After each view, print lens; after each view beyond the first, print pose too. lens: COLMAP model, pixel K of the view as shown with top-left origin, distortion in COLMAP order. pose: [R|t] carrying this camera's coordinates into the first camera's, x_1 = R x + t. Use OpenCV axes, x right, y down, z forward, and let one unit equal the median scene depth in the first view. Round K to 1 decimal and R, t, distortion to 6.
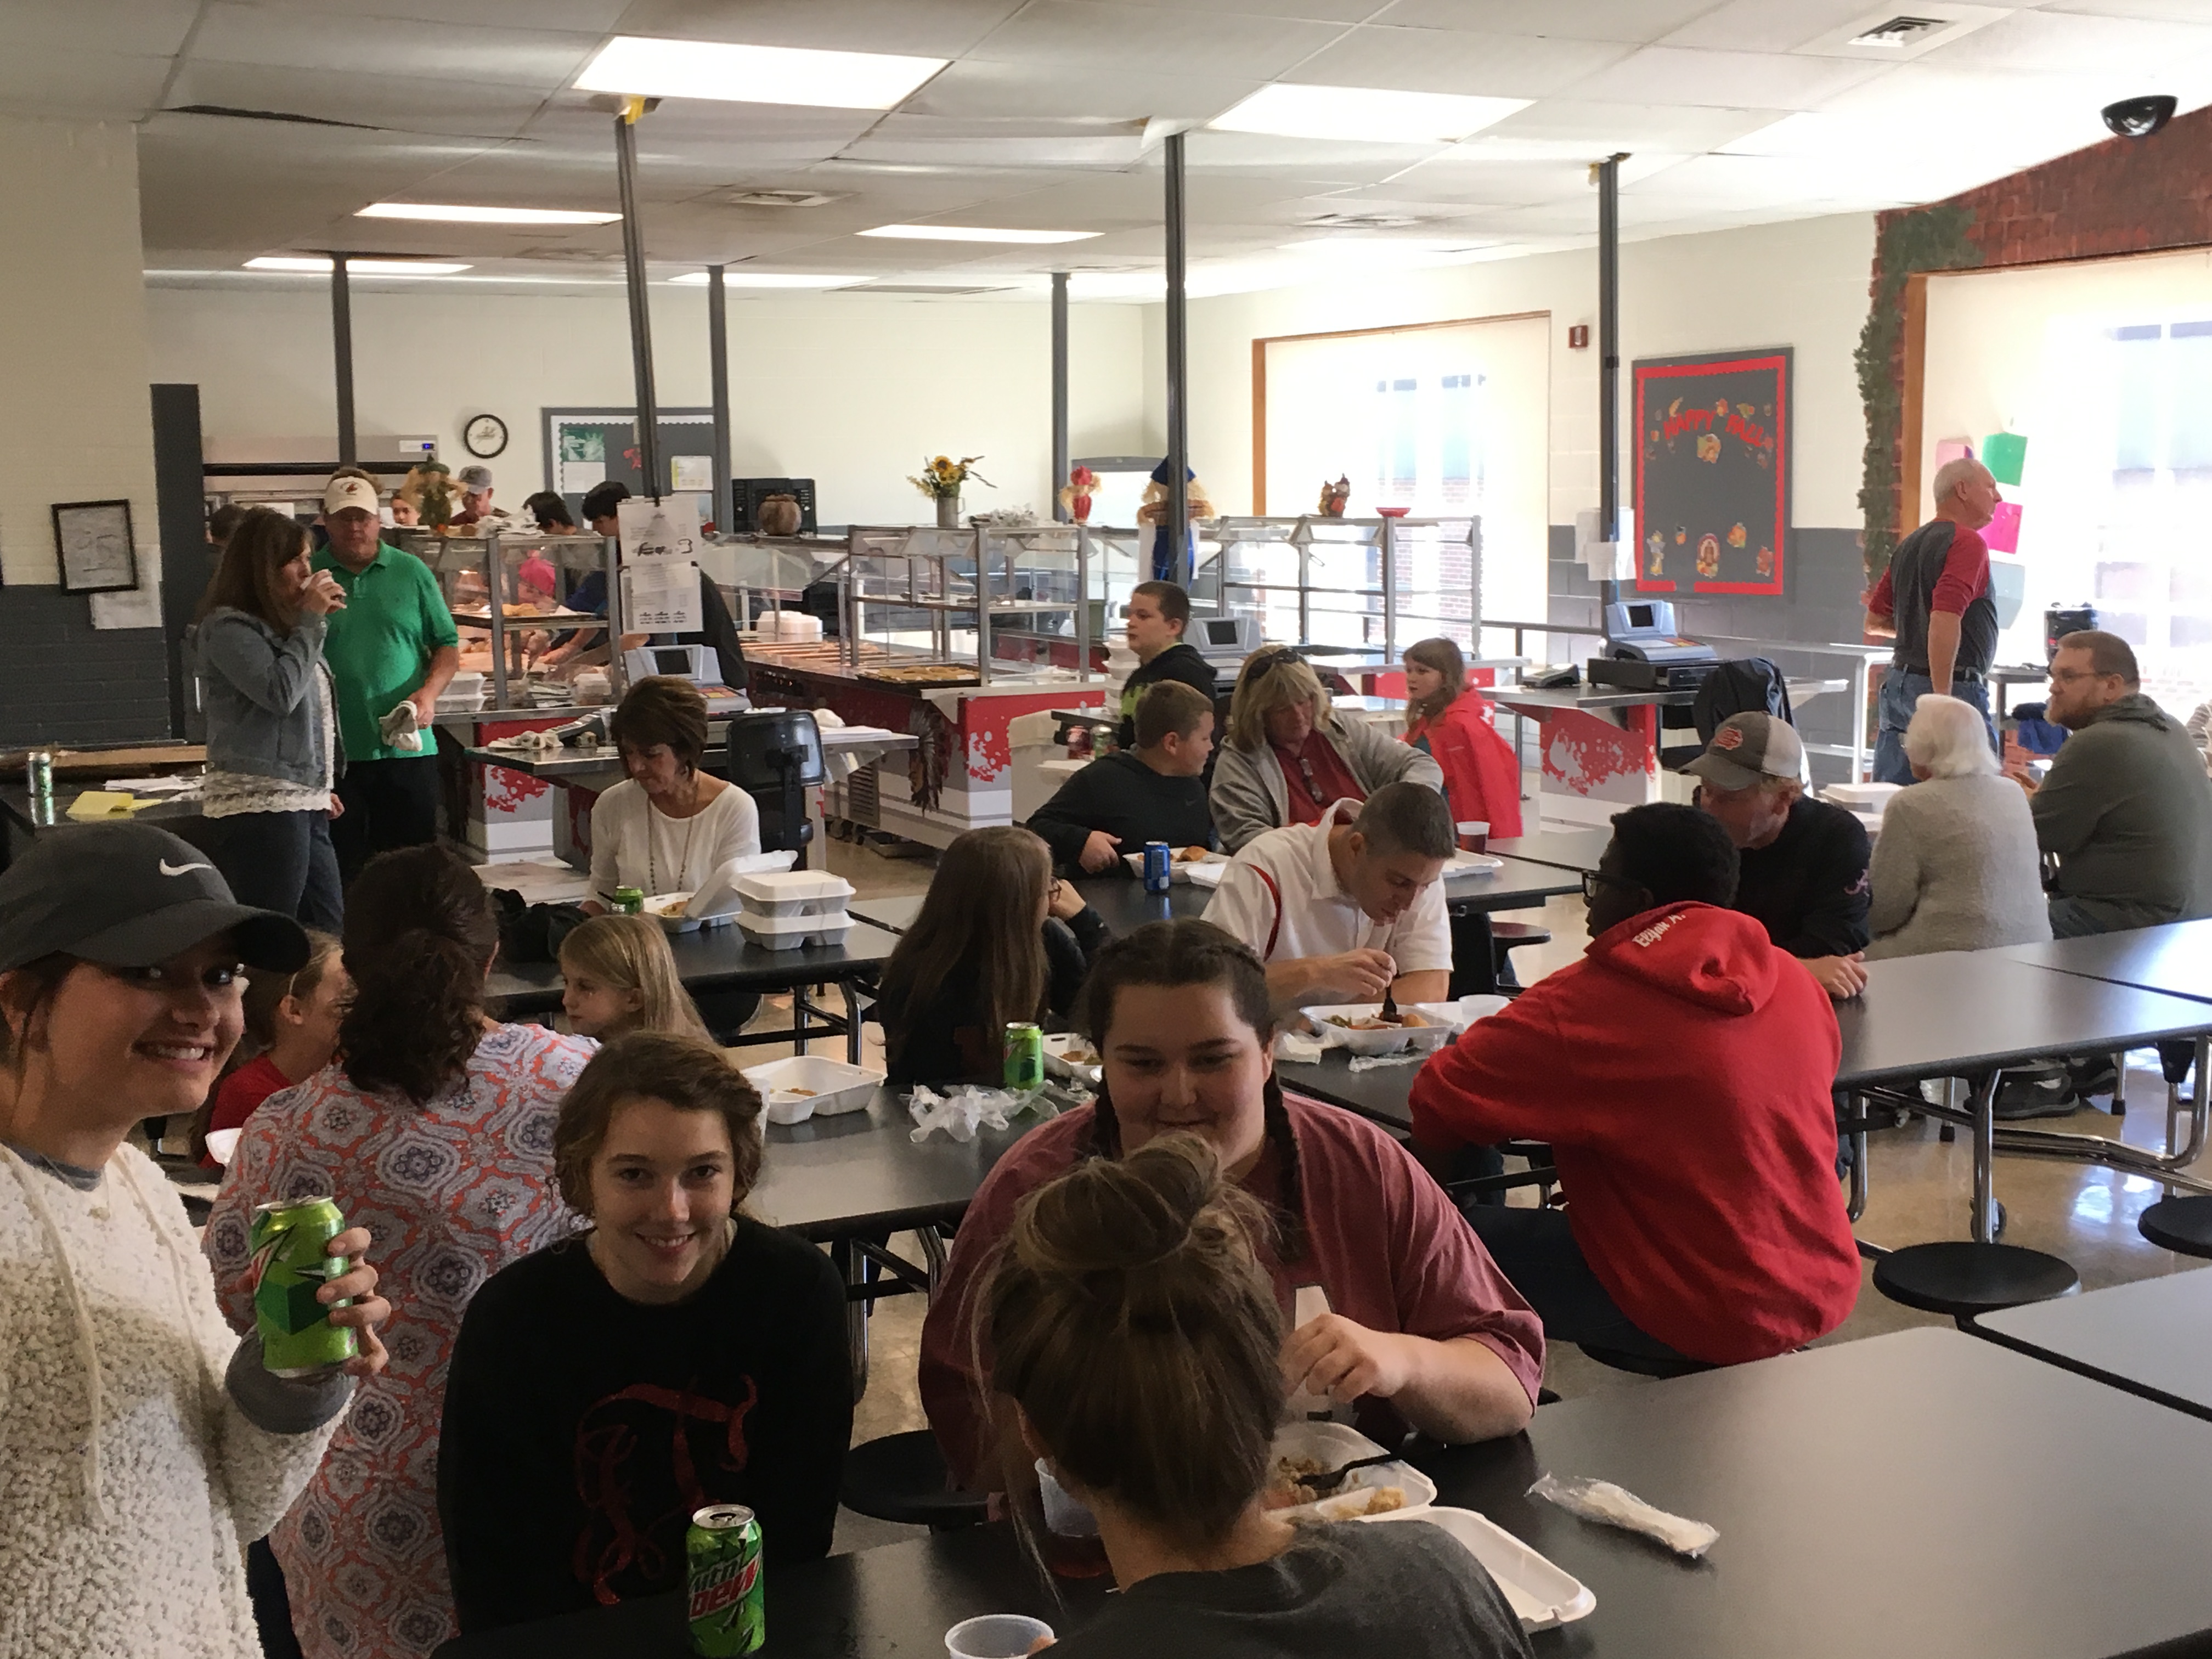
lens RADIAL K [[2685.1, 0, 1106.0], [0, 2685.1, 829.5], [0, 0, 1]] dist [0.033655, 0.017845]
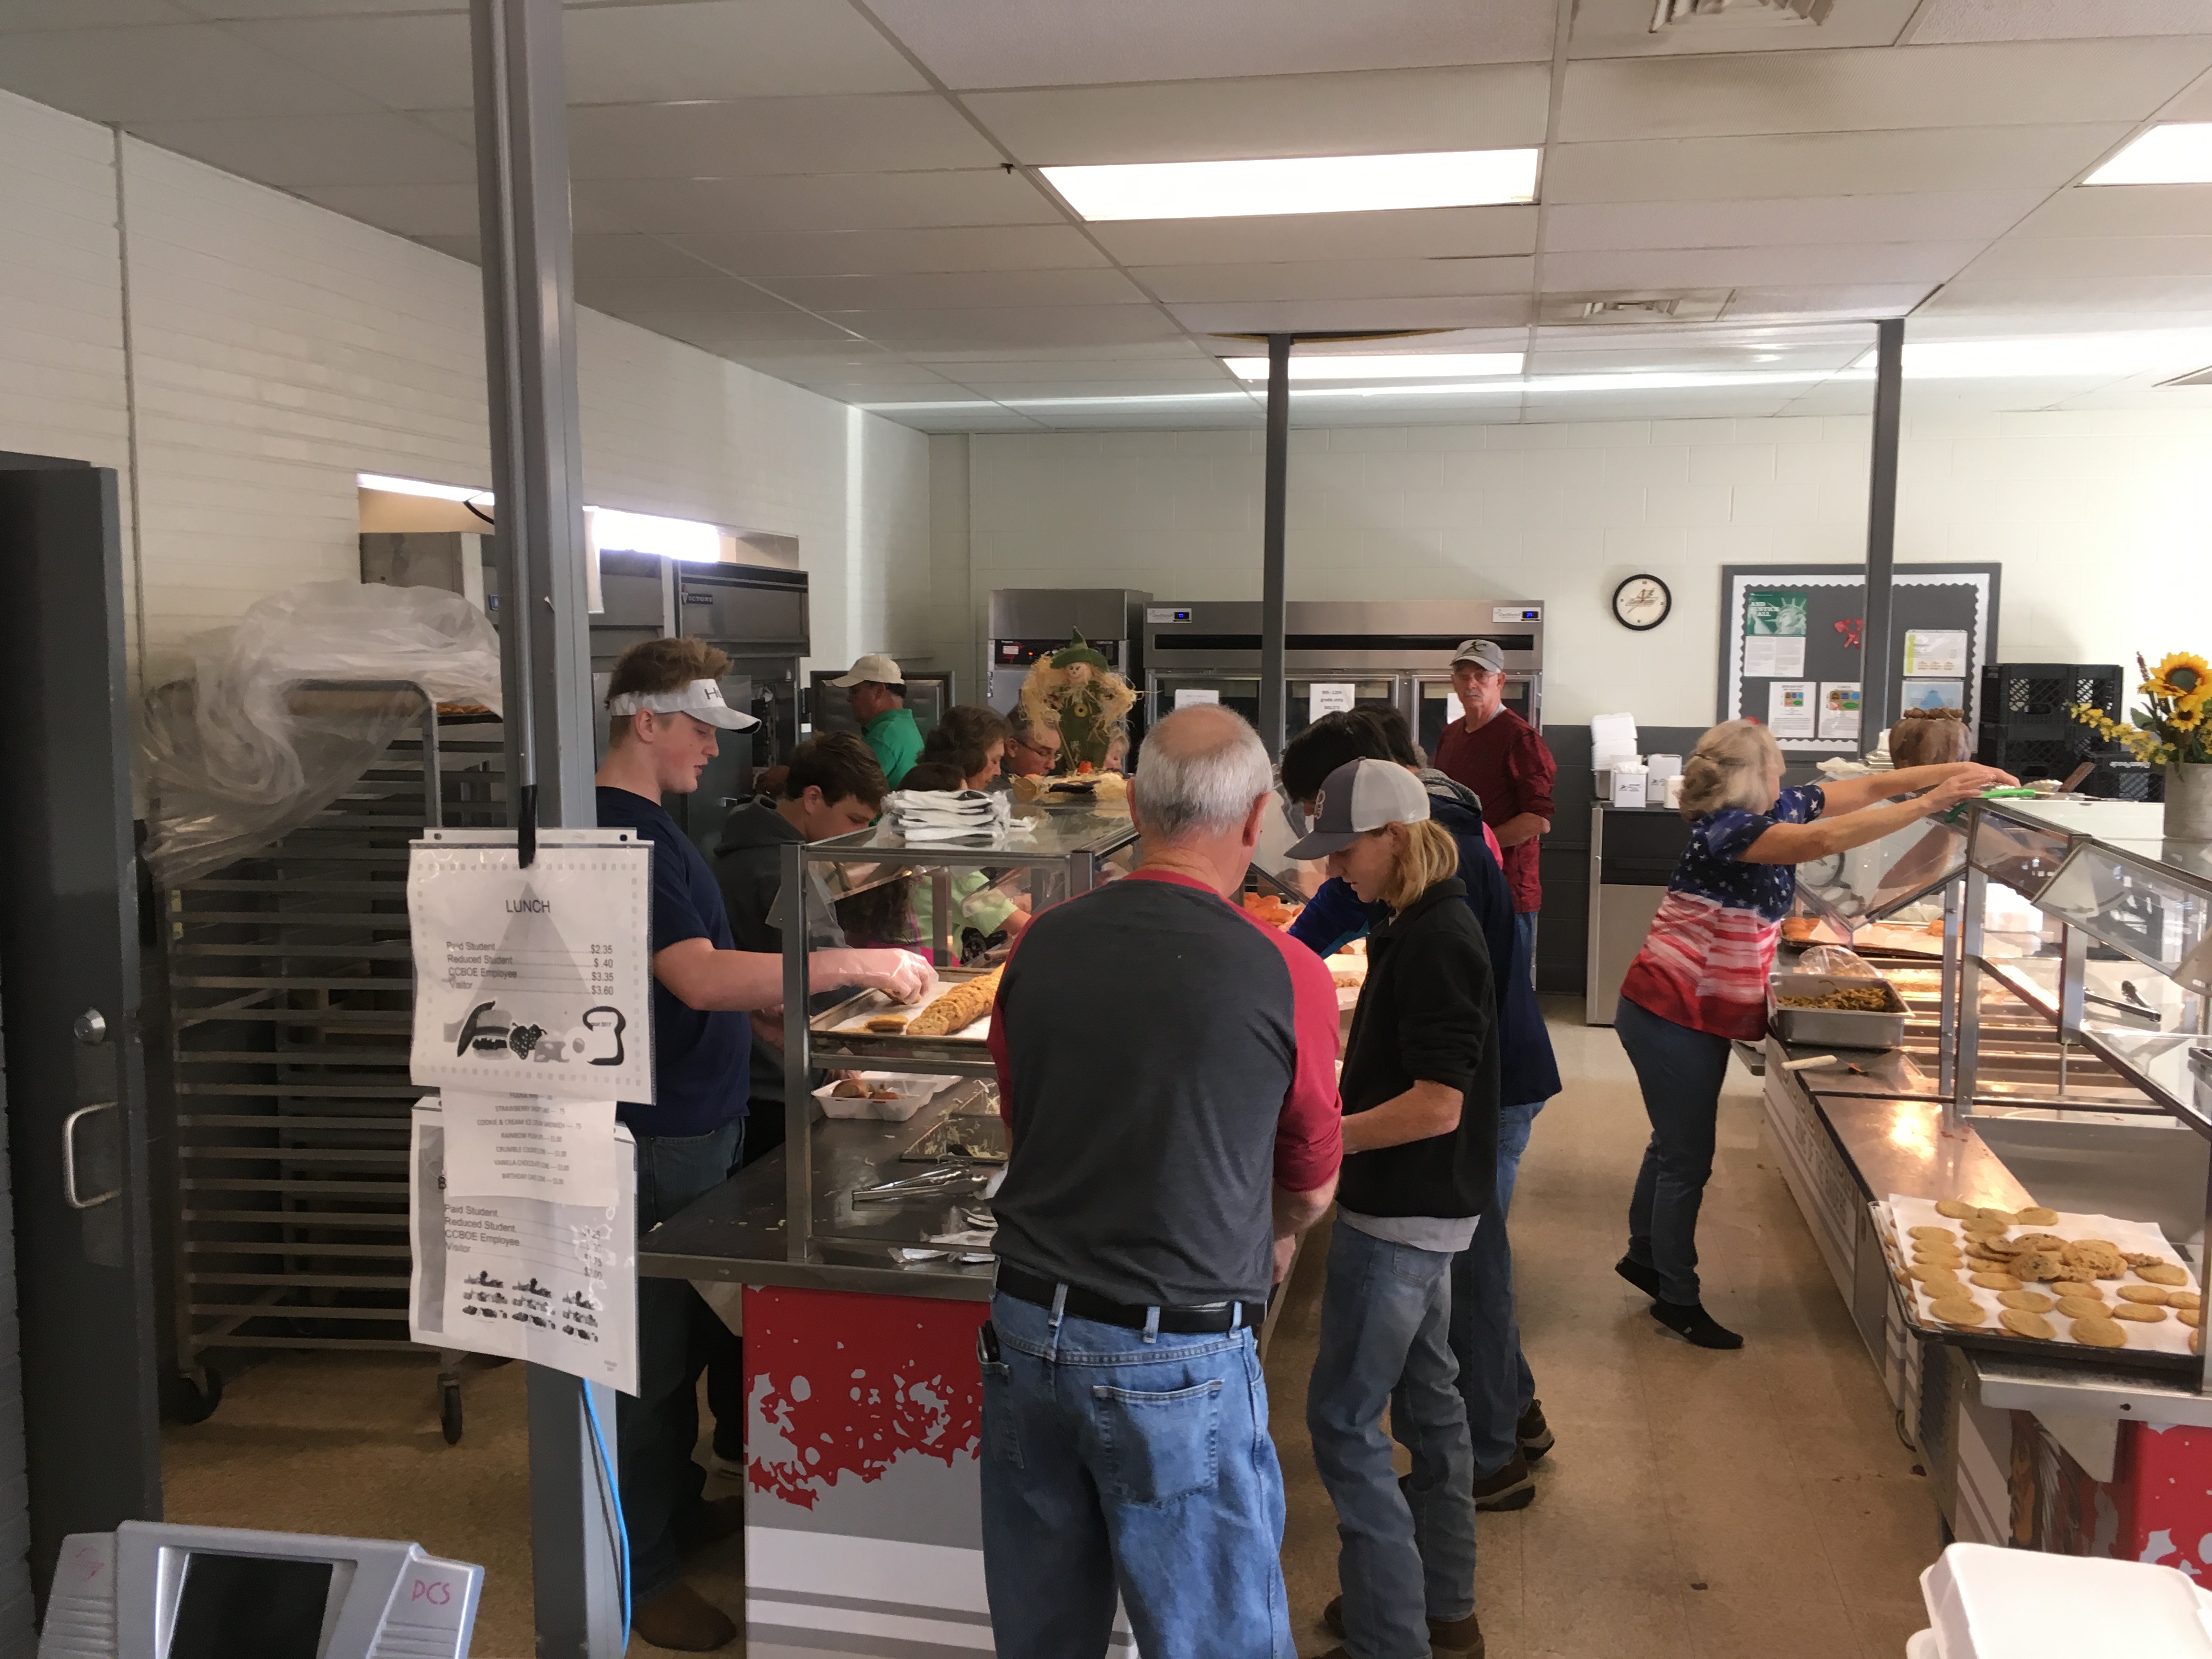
lens RADIAL K [[1882.2, 0, 1106.0], [0, 1882.2, 829.5], [0, 0, 1]] dist [0.050314, -0.004867]
pose [[0.784437, 0.080877, -0.614912, -0.009546], [-0.097396, 0.995223, 0.006651, -0.067929], [0.612513, 0.054673, 0.788568, 0.468561]]
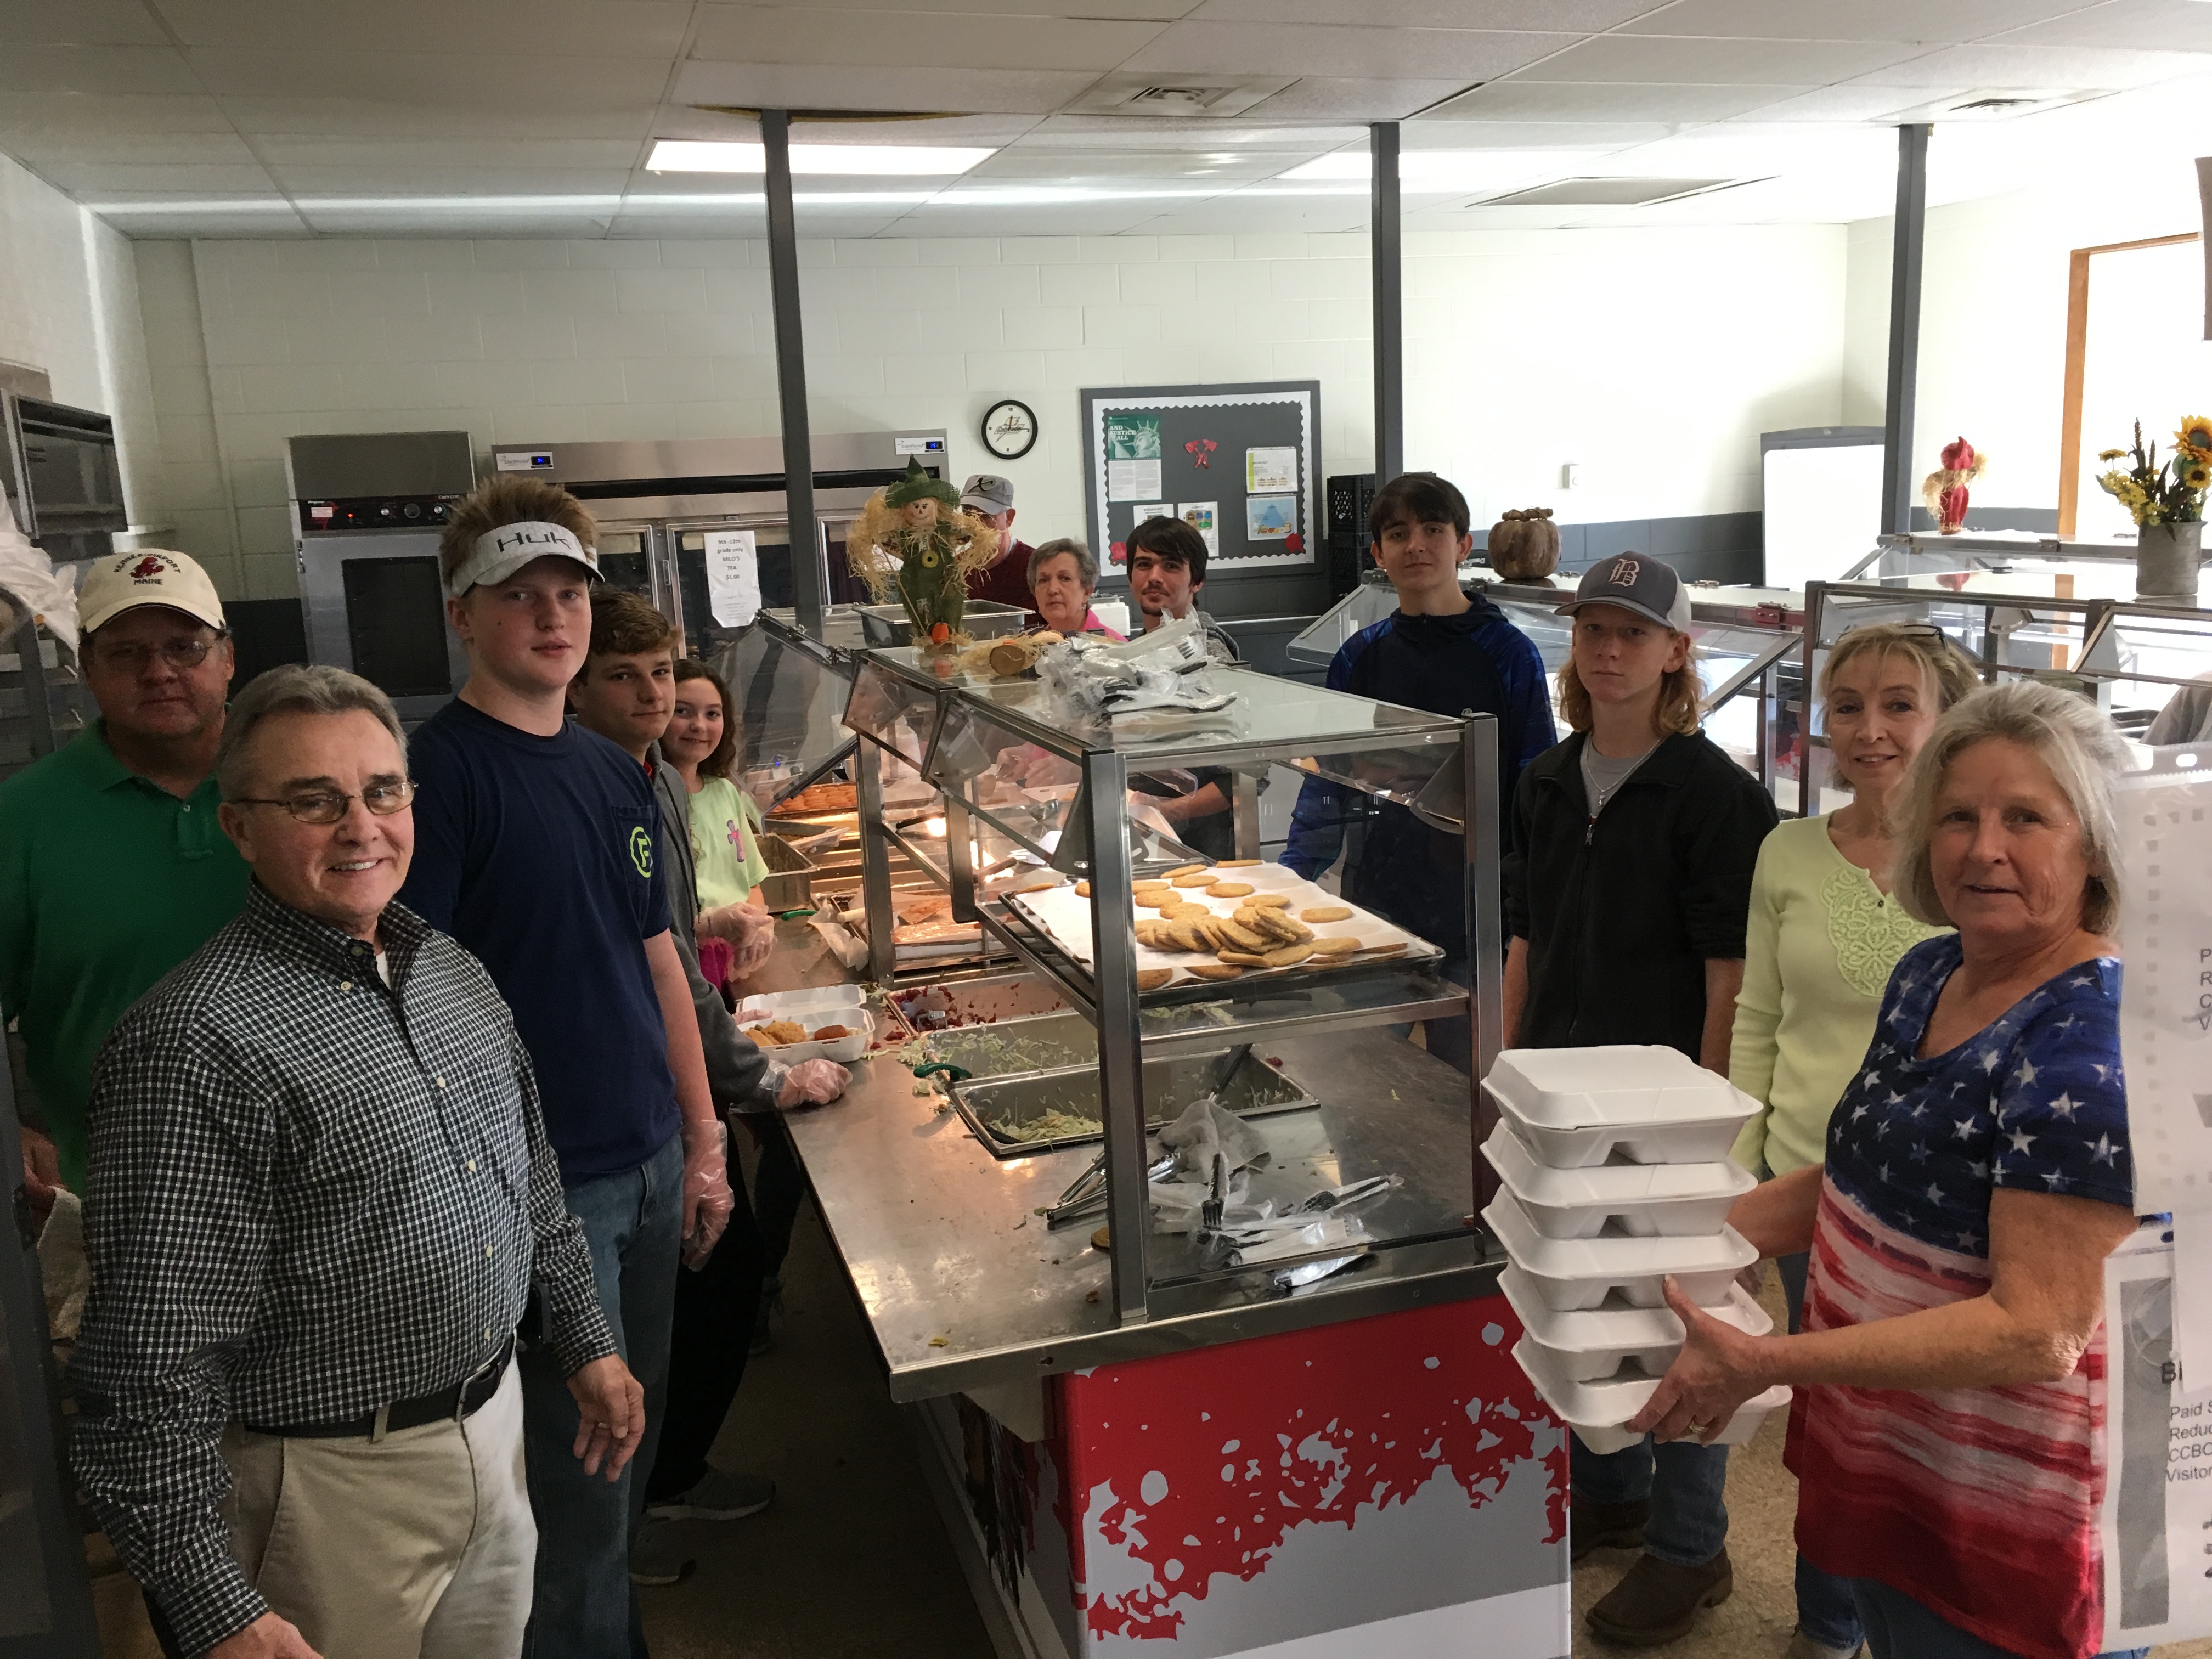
lens RADIAL K [[1886.9, 0, 1106.0], [0, 1886.9, 829.5], [0, 0, 1]] dist [0.078904, -0.111984]
pose [[0.986082, 0.001640, -0.166249, -0.113239], [0.008639, 0.998095, 0.061086, -0.065247], [0.166033, -0.061673, 0.984190, 0.467079]]
